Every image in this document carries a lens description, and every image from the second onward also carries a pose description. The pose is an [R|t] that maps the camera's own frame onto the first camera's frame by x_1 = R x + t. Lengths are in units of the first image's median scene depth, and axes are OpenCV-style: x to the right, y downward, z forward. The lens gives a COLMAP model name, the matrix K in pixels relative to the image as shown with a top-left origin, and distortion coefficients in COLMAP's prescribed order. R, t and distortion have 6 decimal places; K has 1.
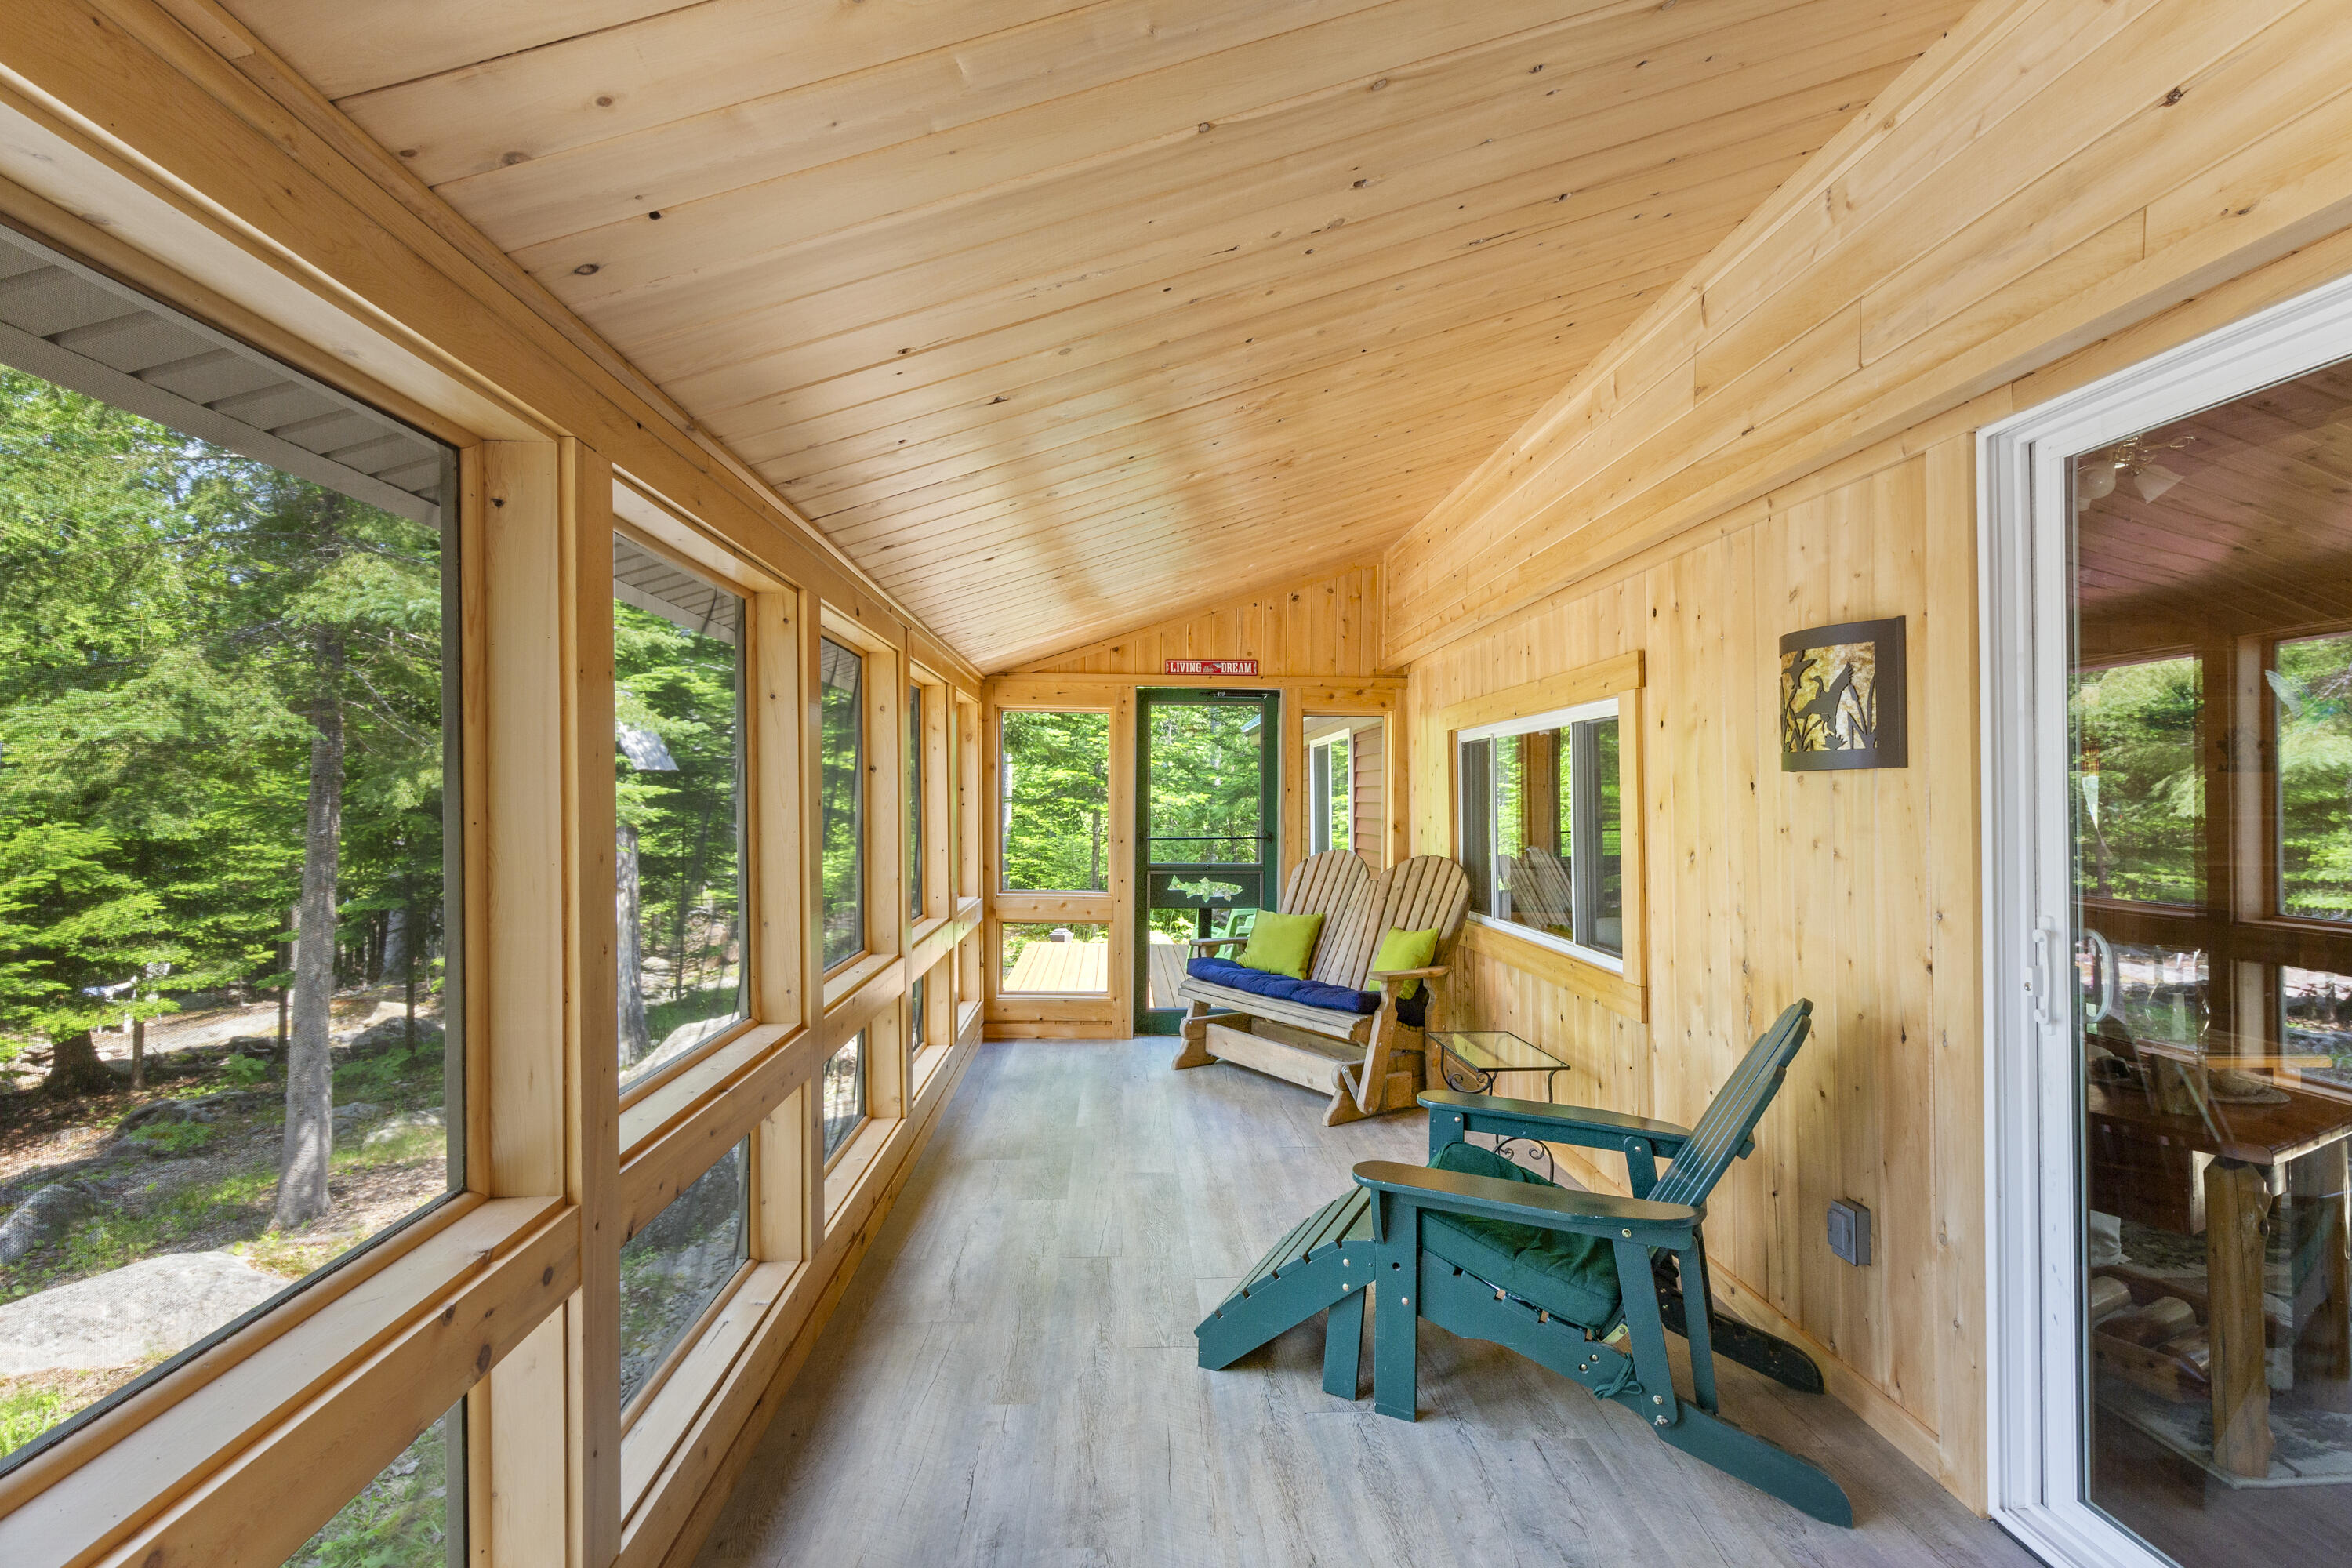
lens RADIAL K [[1071.5, 0, 1176.6], [0, 1071.5, 797.8], [0, 0, 1]] dist [0.004513, 0.000369]
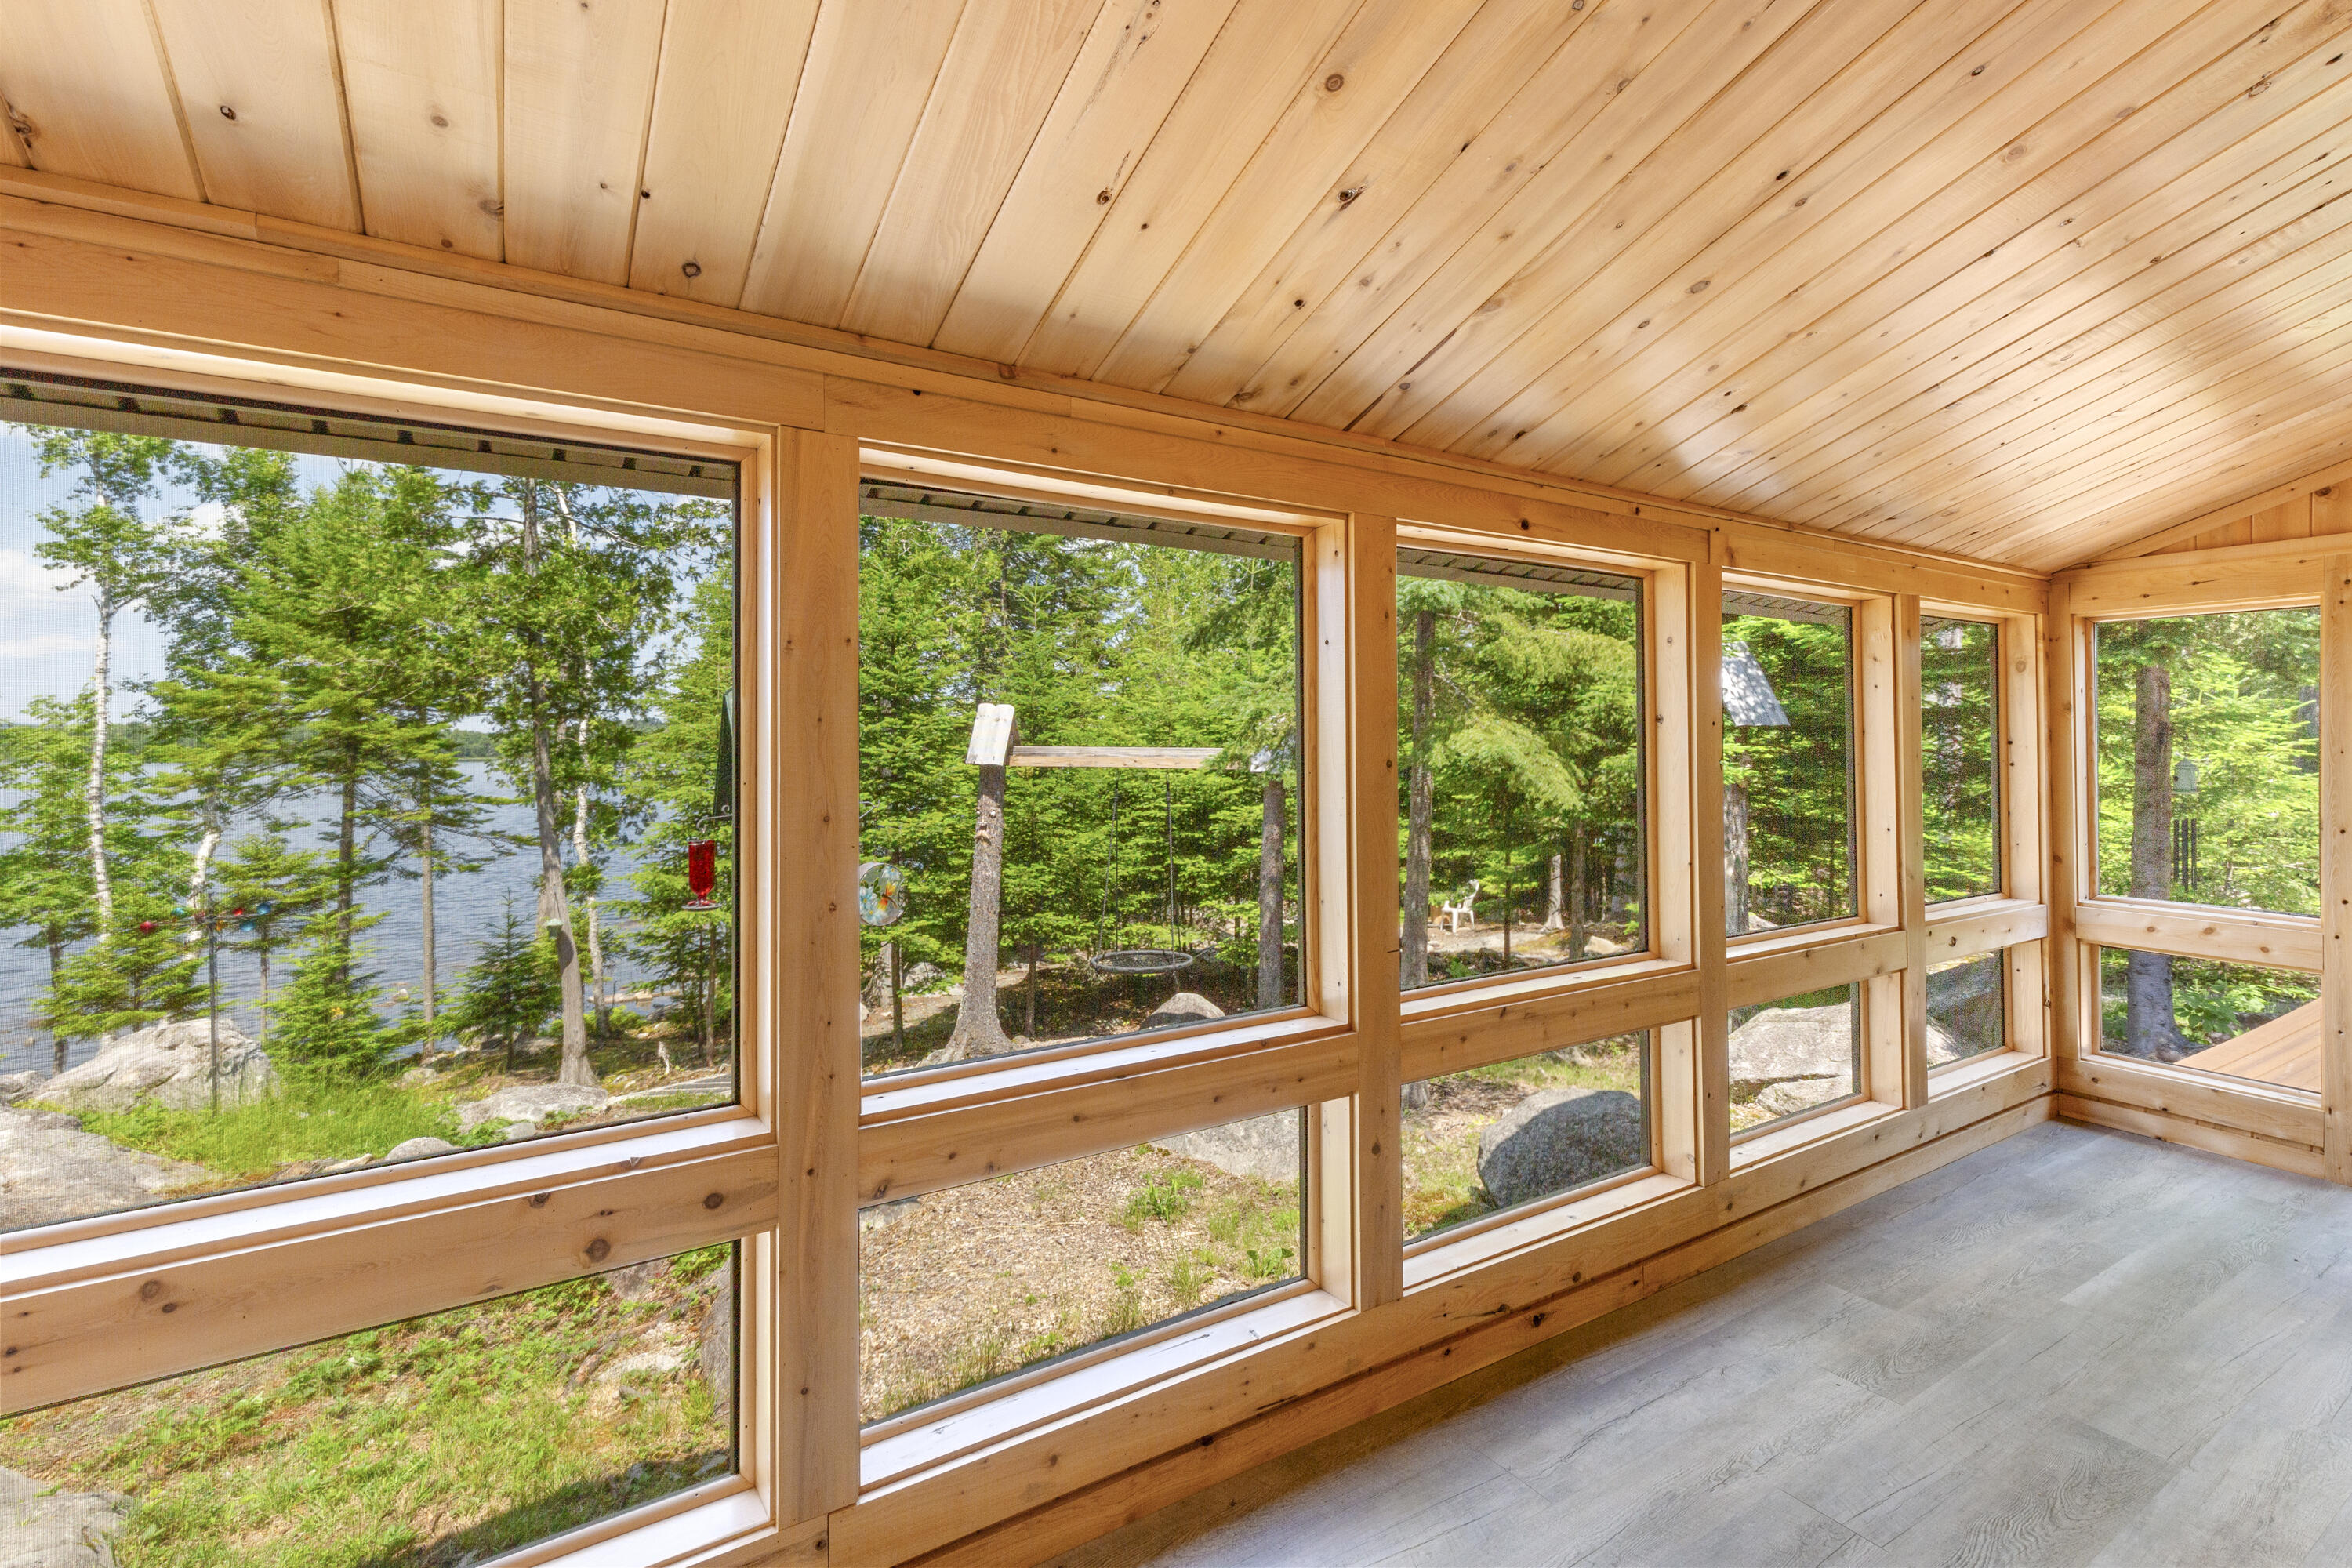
lens RADIAL K [[1100.3, 0, 1239.7], [0, 1100.3, 741.6], [0, 0, 1]] dist [0.002451, 0.000200]
pose [[0.507649, -0.012730, -0.861470, 0.173840], [0.003653, 0.999914, -0.012623, -0.001376], [0.861556, 0.003261, 0.507652, 0.236098]]
